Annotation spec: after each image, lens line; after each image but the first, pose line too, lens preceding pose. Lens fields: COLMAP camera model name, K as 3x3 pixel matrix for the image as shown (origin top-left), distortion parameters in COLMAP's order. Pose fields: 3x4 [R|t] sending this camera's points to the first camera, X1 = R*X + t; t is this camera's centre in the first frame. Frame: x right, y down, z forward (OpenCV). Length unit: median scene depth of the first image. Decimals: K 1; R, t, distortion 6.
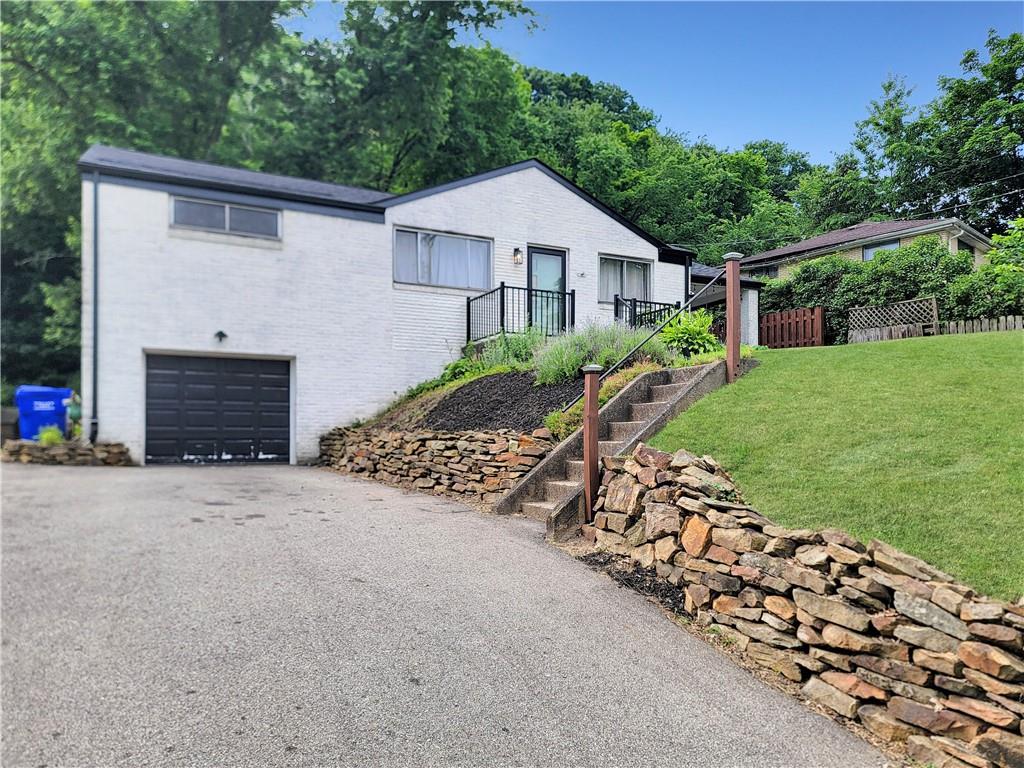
lens RADIAL K [[741.3, 0, 520.9], [0, 741.3, 429.8], [0, 0, 1]] dist [0.048865, -0.027663]
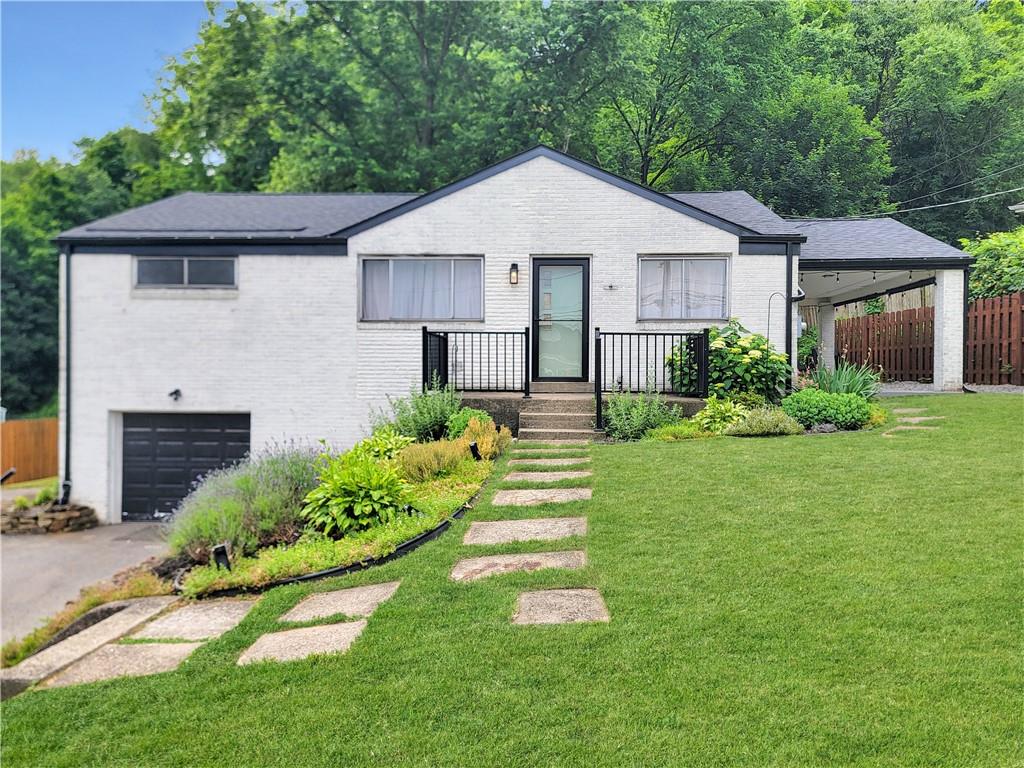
lens RADIAL K [[713.1, 0, 515.6], [0, 713.1, 384.2], [0, 0, 1]] dist [0.075225, -0.044273]
pose [[0.869522, 0.011031, -0.493770, 0.364714], [0.003325, 0.999597, 0.028186, -0.132914], [0.493882, -0.026151, 0.869136, 0.321447]]
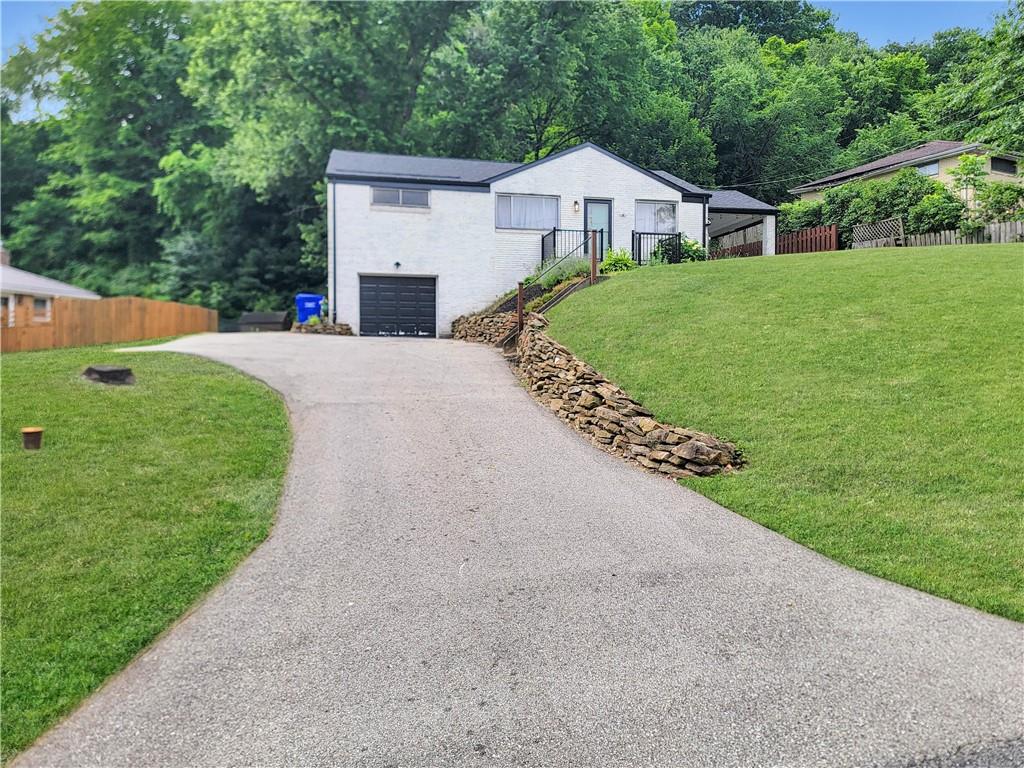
lens RADIAL K [[713.1, 0, 519.4], [0, 713.1, 356.1], [0, 0, 1]] dist [0.075225, -0.044273]
pose [[0.966303, 0.007585, -0.257295, 0.259299], [0.000153, 0.999549, 0.030042, 0.033425], [0.257407, -0.029069, 0.965866, -0.469477]]
